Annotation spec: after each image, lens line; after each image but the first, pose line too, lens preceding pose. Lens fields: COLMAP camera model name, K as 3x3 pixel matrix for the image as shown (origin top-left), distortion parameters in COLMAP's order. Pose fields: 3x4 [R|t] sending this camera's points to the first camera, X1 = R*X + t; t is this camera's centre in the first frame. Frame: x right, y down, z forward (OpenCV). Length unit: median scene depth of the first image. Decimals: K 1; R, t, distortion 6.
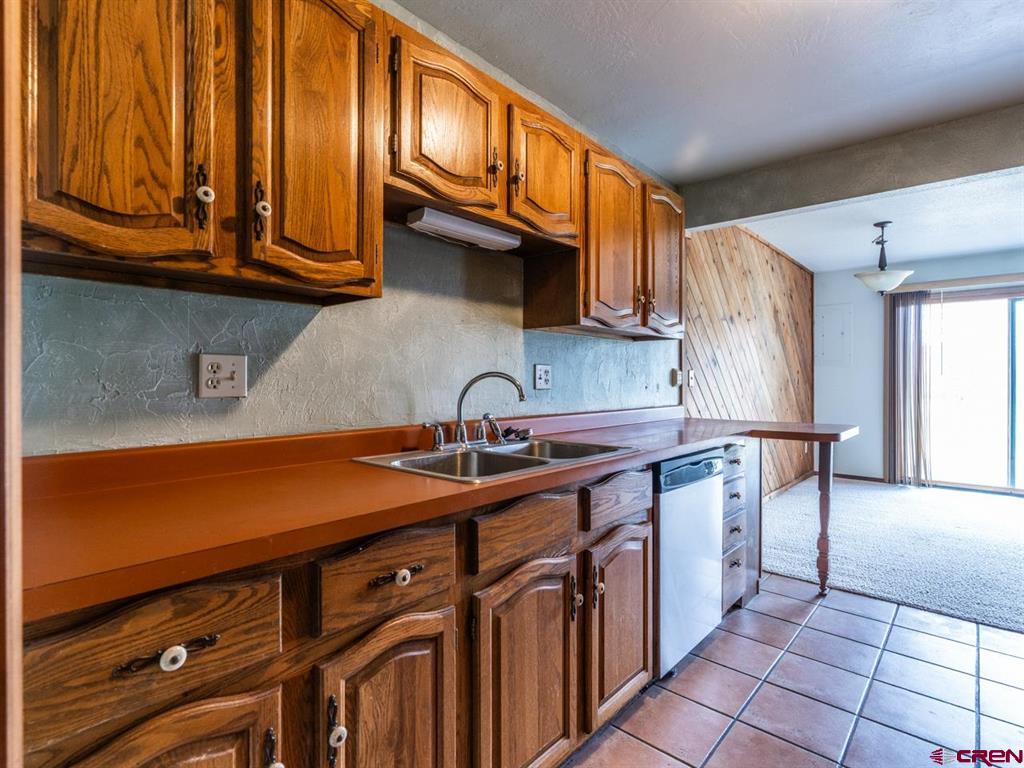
lens RADIAL K [[529.0, 0, 509.6], [0, 529.0, 383.5], [0, 0, 1]] dist [-0.003694, 0.001915]
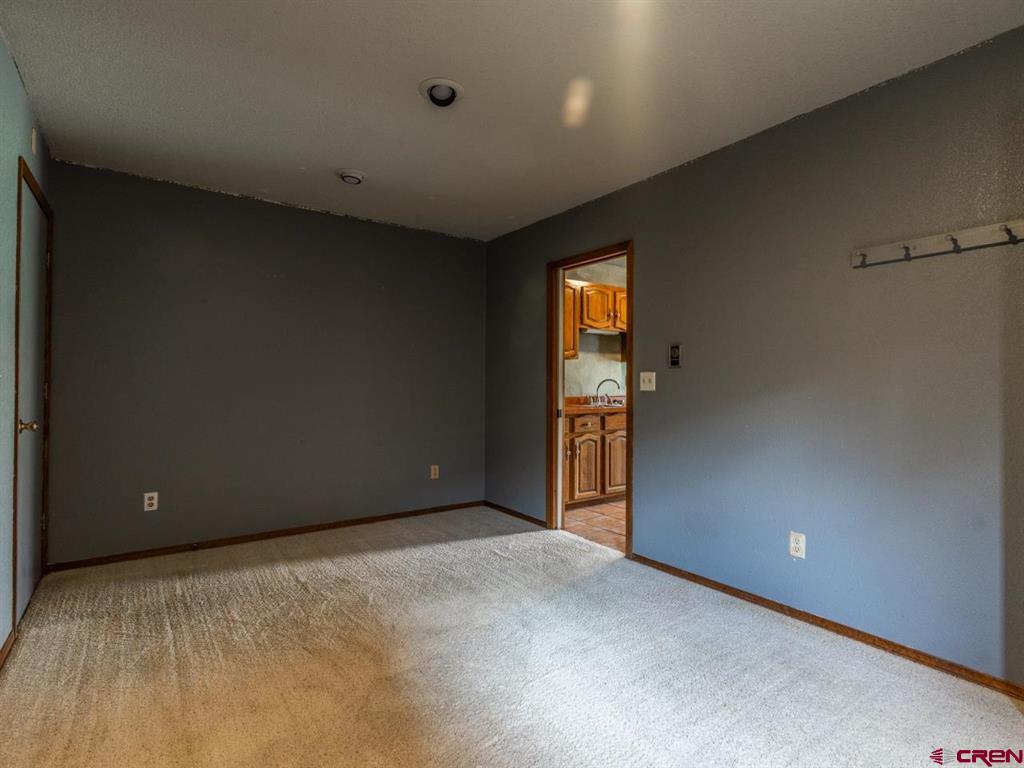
lens RADIAL K [[529.0, 0, 509.6], [0, 529.0, 383.5], [0, 0, 1]] dist [-0.003694, 0.001915]
pose [[0.976382, 0.000495, -0.216050, 0.084663], [-0.001825, 0.999981, -0.005955, 0.027890], [0.216043, 0.006208, 0.976364, -2.633285]]
